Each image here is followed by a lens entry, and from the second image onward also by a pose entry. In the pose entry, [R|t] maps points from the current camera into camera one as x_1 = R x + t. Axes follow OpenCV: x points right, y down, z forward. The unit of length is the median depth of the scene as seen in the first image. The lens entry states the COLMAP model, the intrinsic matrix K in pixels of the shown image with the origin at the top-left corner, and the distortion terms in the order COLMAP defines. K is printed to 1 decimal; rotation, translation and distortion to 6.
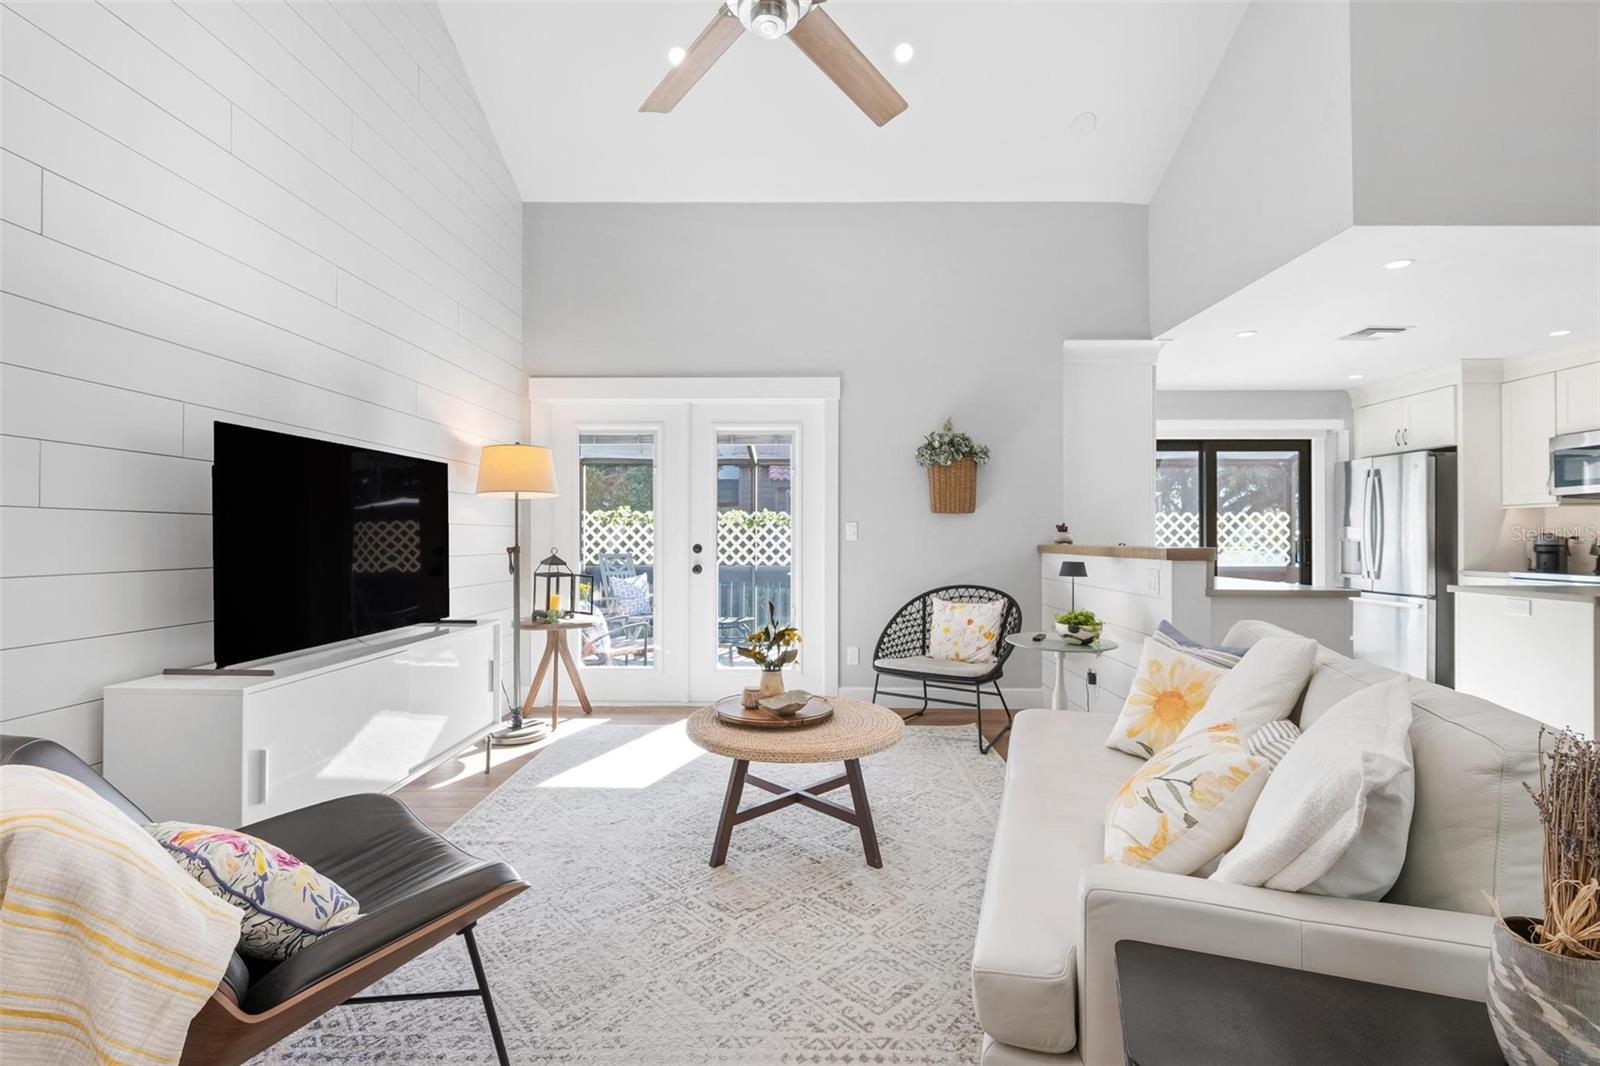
lens RADIAL K [[707.1, 0, 806.0], [0, 707.1, 528.3], [0, 0, 1]] dist [0.000492, 0.001039]
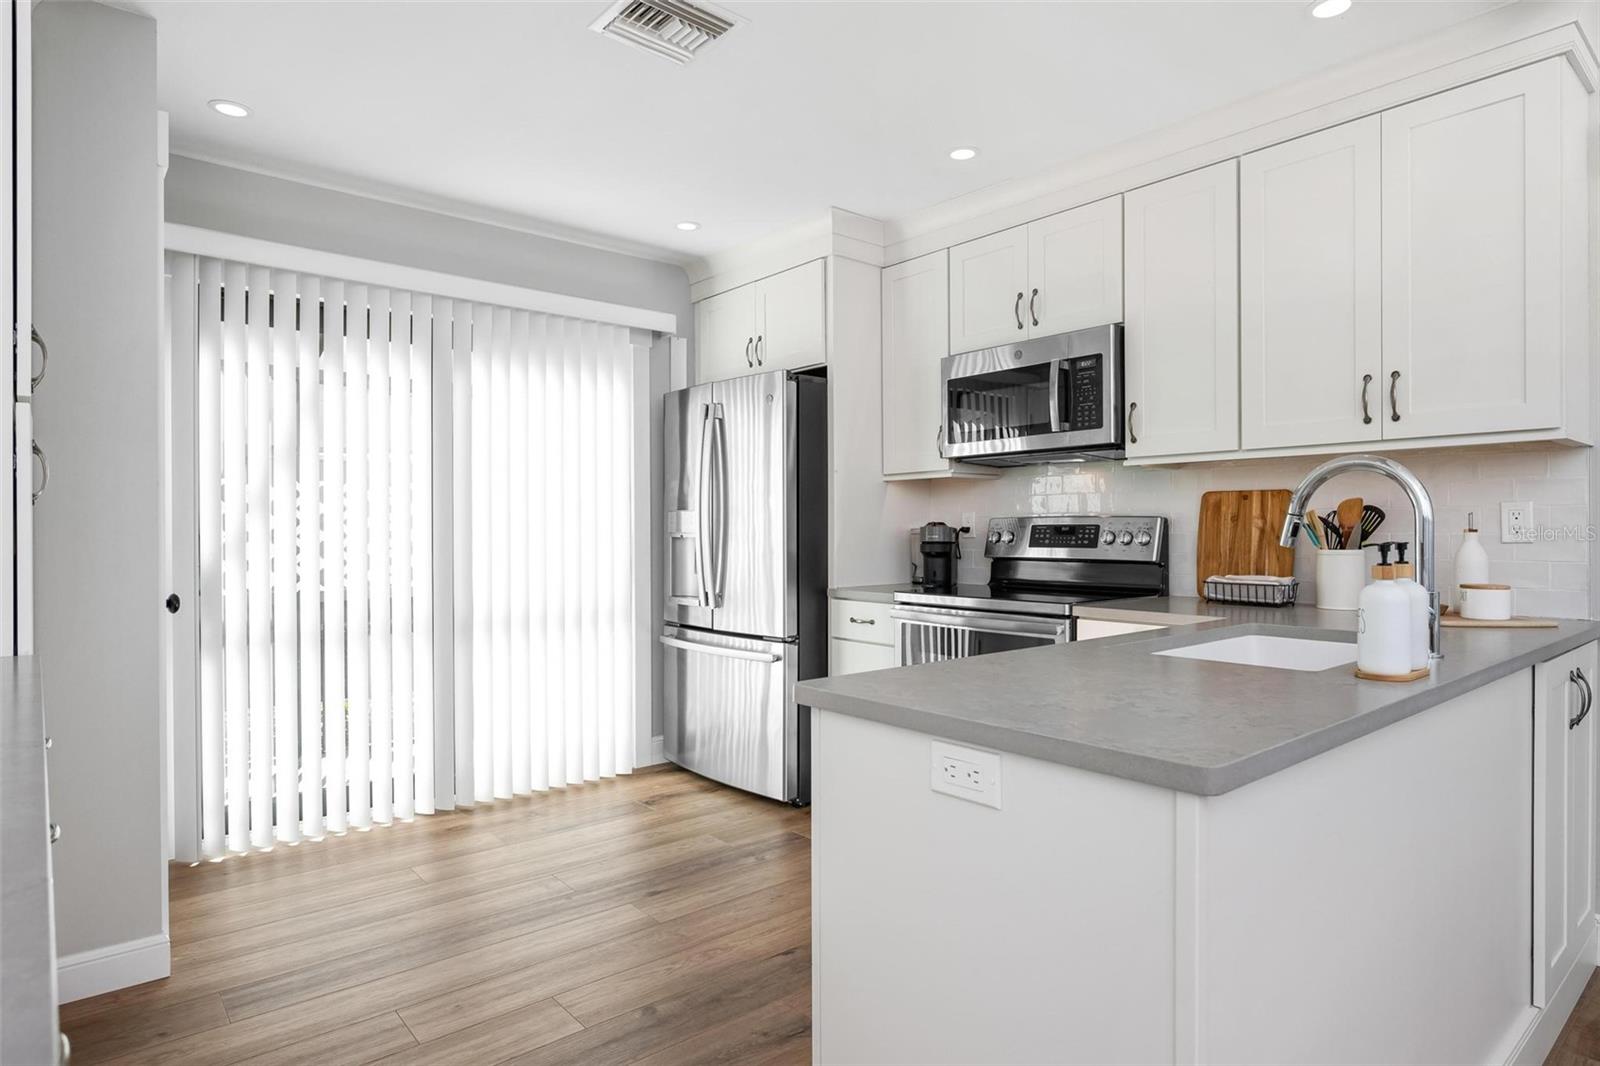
lens RADIAL K [[896.5, 0, 820.1], [0, 896.5, 533.1], [0, 0, 1]] dist [0.000415, -0.000070]
pose [[0.744637, -0.008579, 0.667415, 0.491059], [-0.002644, 0.999872, 0.015802, 0.004682], [-0.667464, -0.013532, 0.744519, 0.526909]]
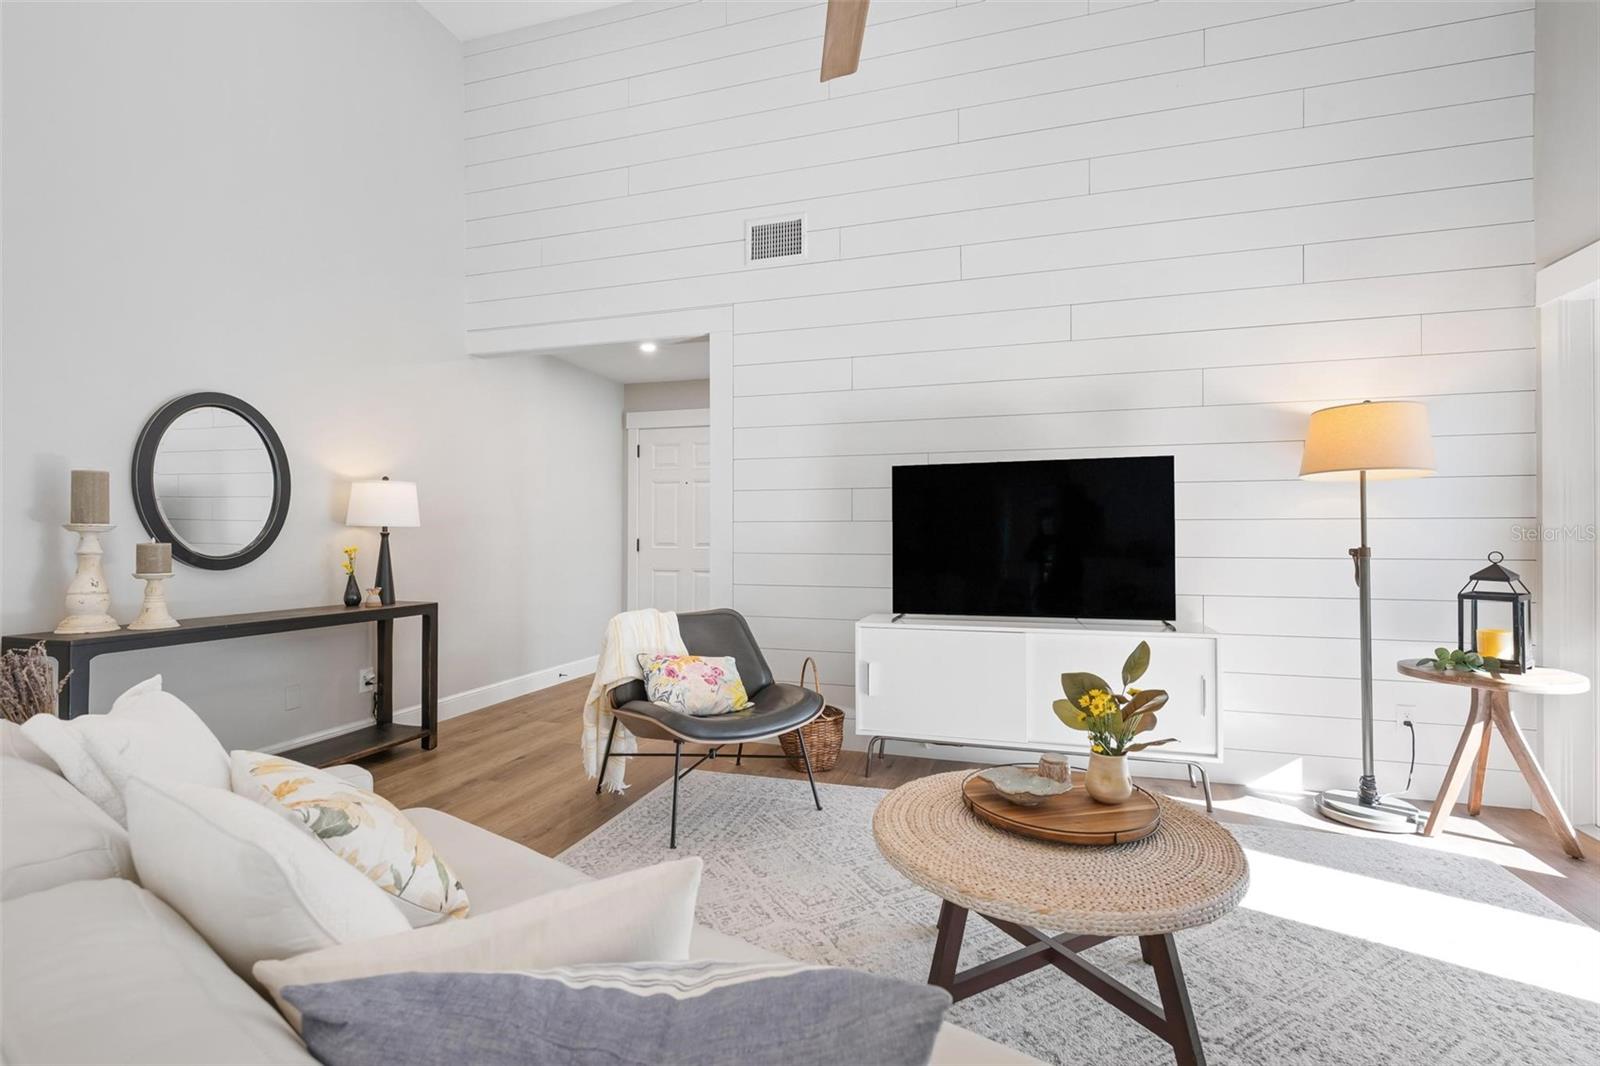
lens RADIAL K [[707.1, 0, 805.0], [0, 707.1, 530.1], [0, 0, 1]] dist [0.000492, 0.001039]
pose [[-0.284128, -0.009172, -0.958743, 0.363968], [0.012049, 0.999841, -0.013136, 0.008963], [0.958711, -0.015284, -0.283972, 0.555778]]
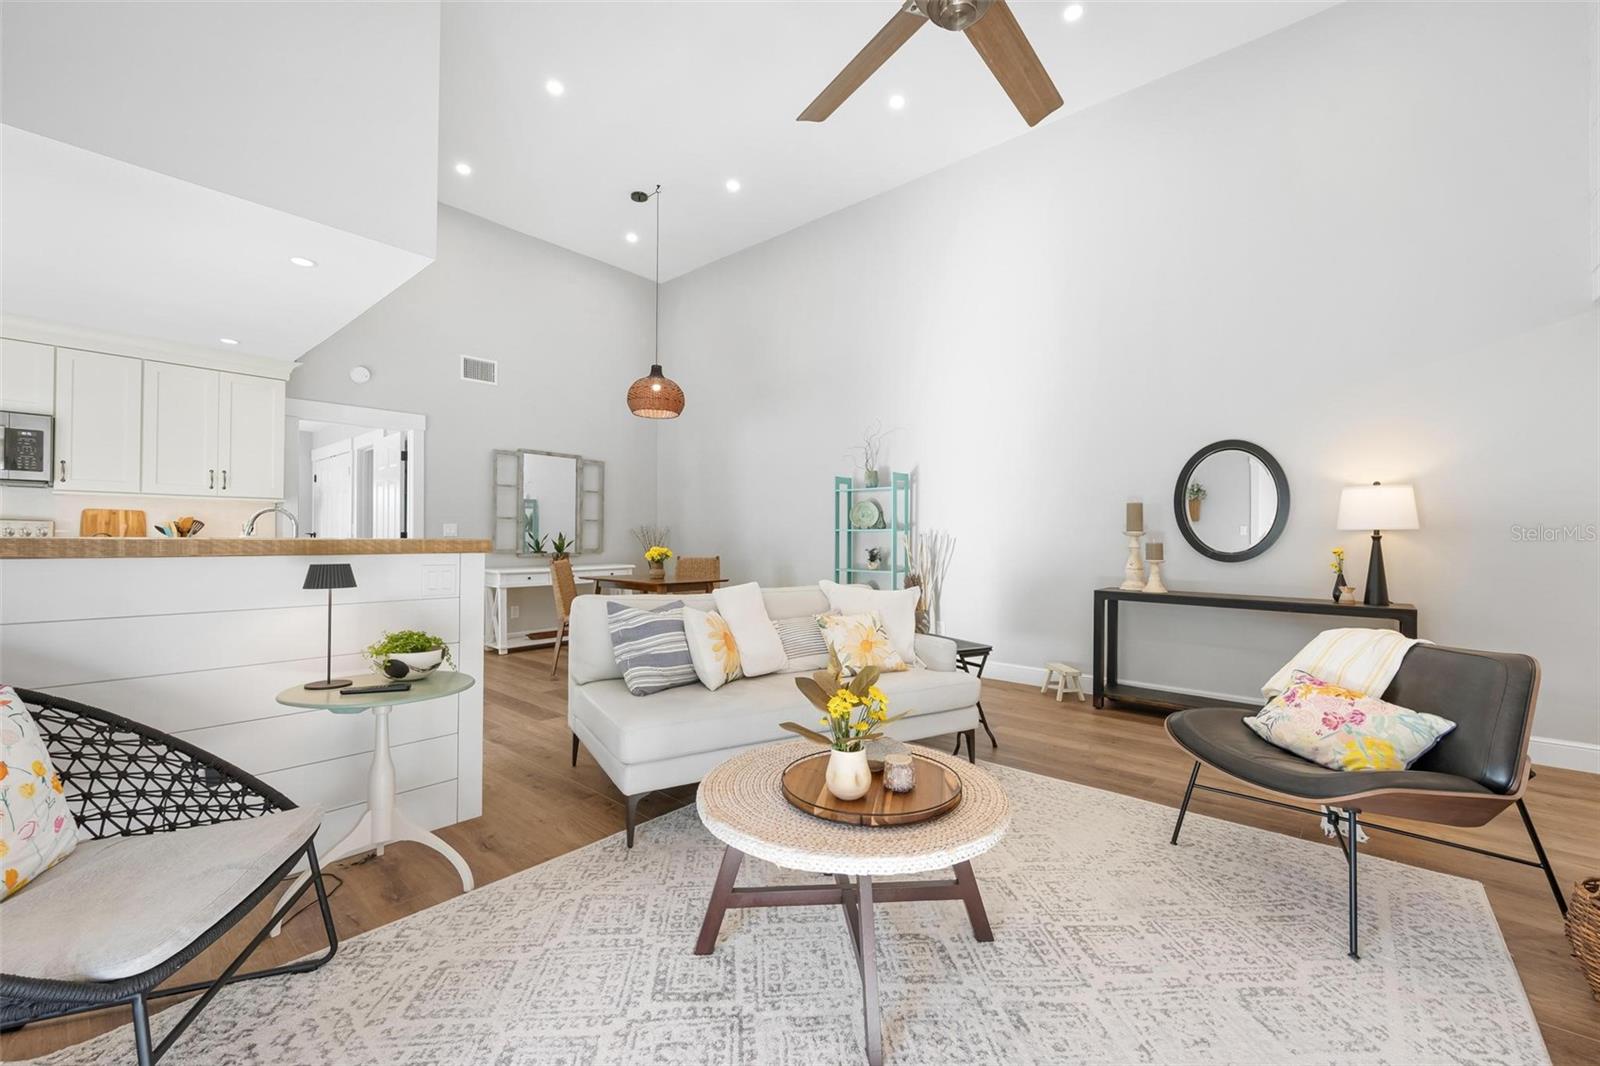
lens RADIAL K [[654.7, 0, 809.3], [0, 654.7, 529.6], [0, 0, 1]] dist [-0.001260, -0.000435]
pose [[-0.765152, 0.002828, 0.643844, -0.236316], [-0.016409, 0.999580, -0.023892, 0.017794], [-0.643641, -0.028846, -0.764784, 0.874348]]
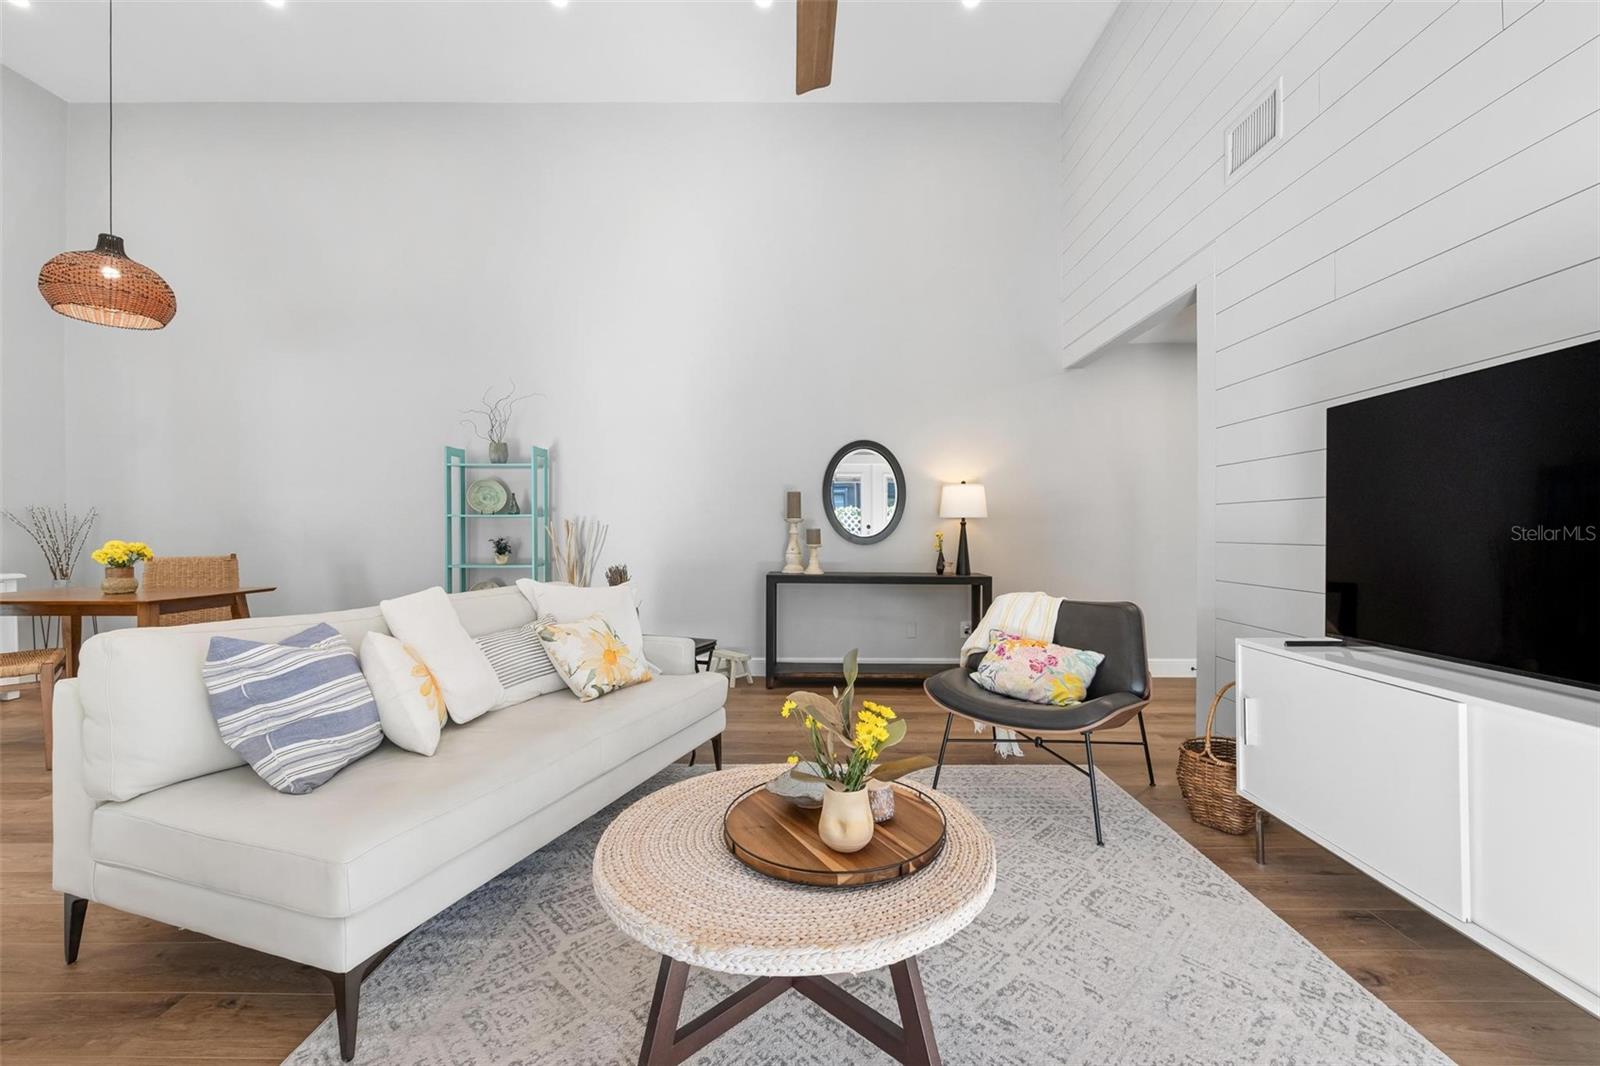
lens RADIAL K [[654.7, 0, 813.9], [0, 654.7, 528.5], [0, 0, 1]] dist [-0.001260, -0.000435]
pose [[-0.999880, -0.002566, -0.015287, -0.012716], [-0.002305, 0.999852, -0.017055, 0.022536], [0.015329, -0.017018, -0.999738, 0.866240]]
